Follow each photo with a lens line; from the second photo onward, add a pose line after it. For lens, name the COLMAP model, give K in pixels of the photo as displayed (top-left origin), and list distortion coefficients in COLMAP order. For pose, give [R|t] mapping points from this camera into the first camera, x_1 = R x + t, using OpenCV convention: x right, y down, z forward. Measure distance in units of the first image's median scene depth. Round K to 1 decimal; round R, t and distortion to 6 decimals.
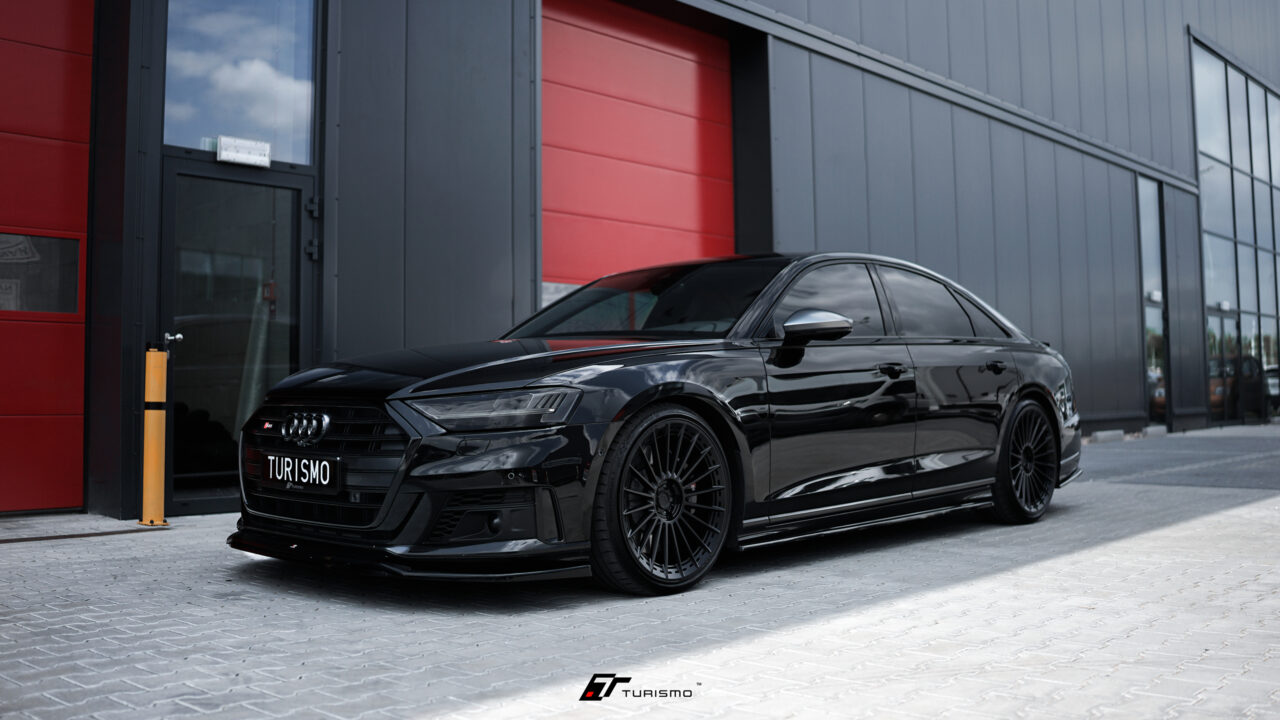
lens RADIAL K [[1216.0, 0, 640.7], [0, 1216.0, 325.2], [0, 0, 1]] dist [-0.178900, -0.003409]
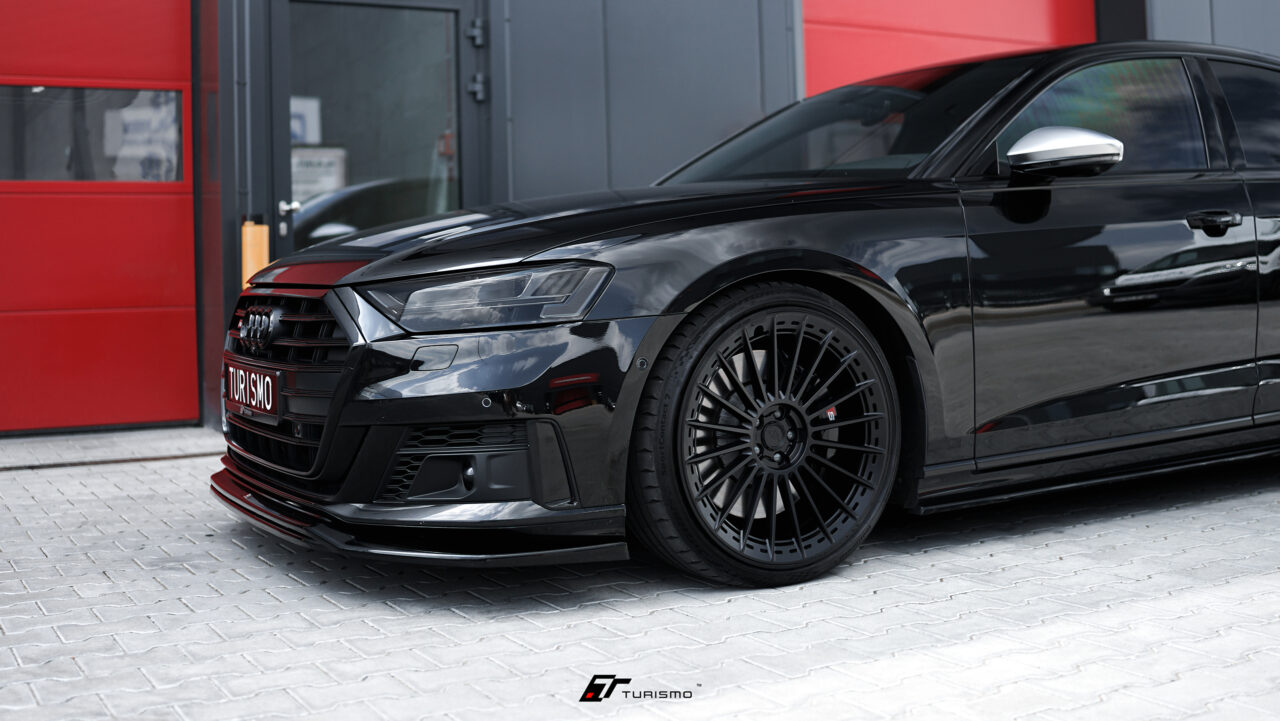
lens RADIAL K [[1395.6, 0, 640.9], [0, 1395.6, 302.6], [0, 0, 1]] dist [-0.145259, -0.013129]
pose [[0.953570, -0.009674, -0.301016, 0.174203], [0.035151, 0.996228, 0.079337, 0.015026], [0.299113, -0.086234, 0.950313, 0.299692]]
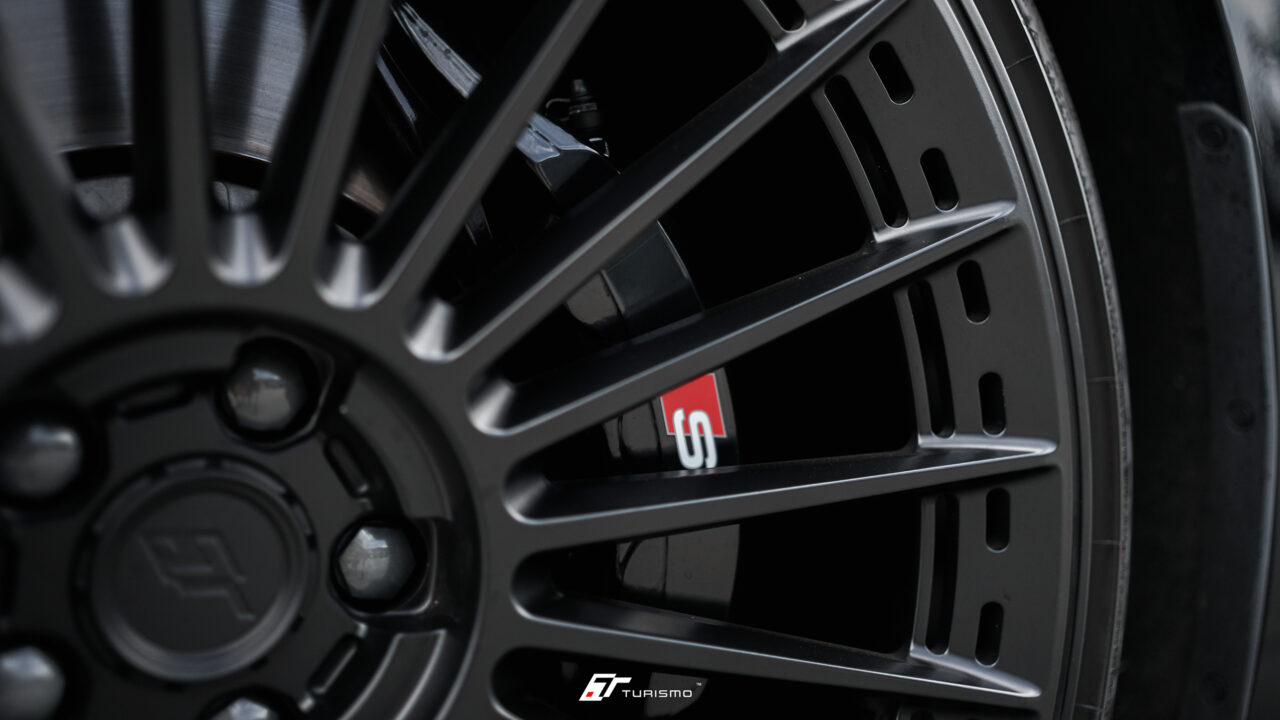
lens RADIAL K [[1273.8, 0, 640.0], [0, 1273.8, 360.0], [0, 0, 1]] dist [-0.005230, -0.006342]
pose [[0.951216, 0.053969, -0.303769, 0.071688], [-0.021459, 0.993770, 0.109364, 0.122336], [0.307779, -0.097510, 0.946448, 0.944400]]
